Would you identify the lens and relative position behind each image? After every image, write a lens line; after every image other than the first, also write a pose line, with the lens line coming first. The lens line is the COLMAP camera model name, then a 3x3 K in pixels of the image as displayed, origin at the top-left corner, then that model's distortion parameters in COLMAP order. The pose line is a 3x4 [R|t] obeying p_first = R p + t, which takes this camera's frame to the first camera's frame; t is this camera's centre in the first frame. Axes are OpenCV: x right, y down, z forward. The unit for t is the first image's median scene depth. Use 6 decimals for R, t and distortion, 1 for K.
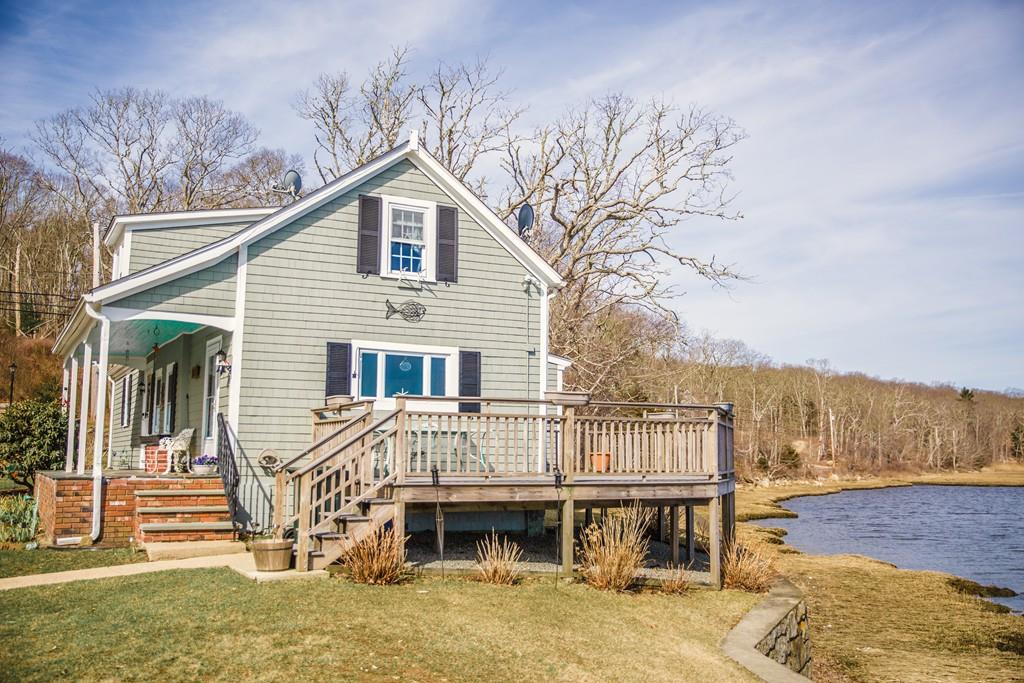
lens RADIAL K [[967.6, 0, 511.6], [0, 967.6, 383.7], [0, 0, 1]] dist [0.004618, 0.029738]
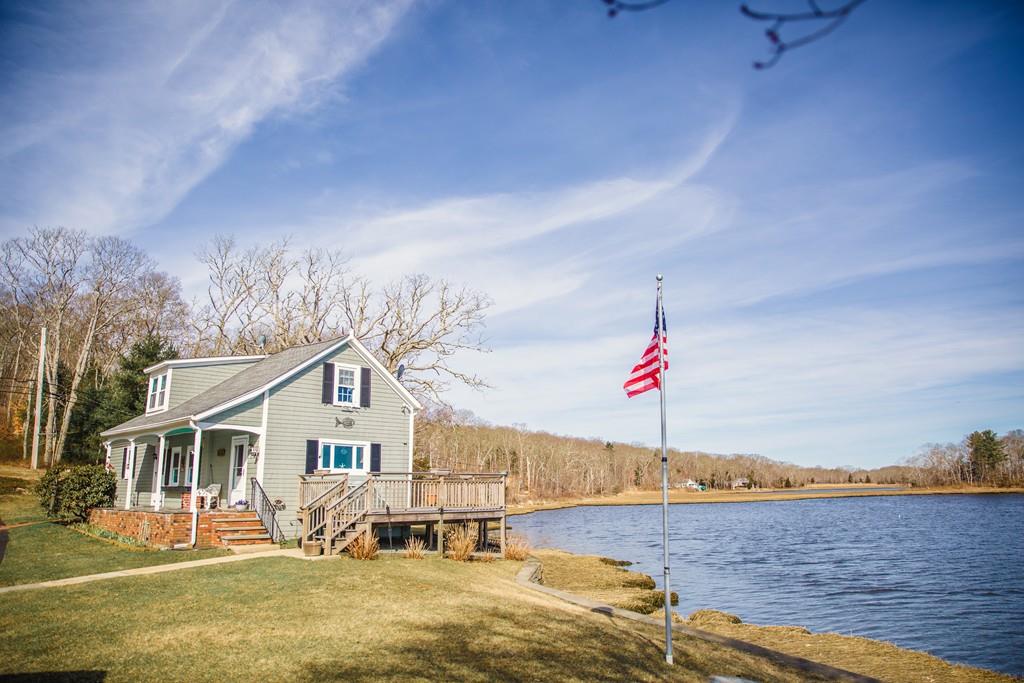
lens RADIAL K [[949.8, 0, 512.0], [0, 949.8, 341.5], [0, 0, 1]] dist [-0.162920, 0.212074]
pose [[0.943033, 0.035446, 0.330805, -0.420148], [-0.012451, 0.997372, -0.071375, -0.106139], [-0.332466, 0.063190, 0.940996, -0.874062]]
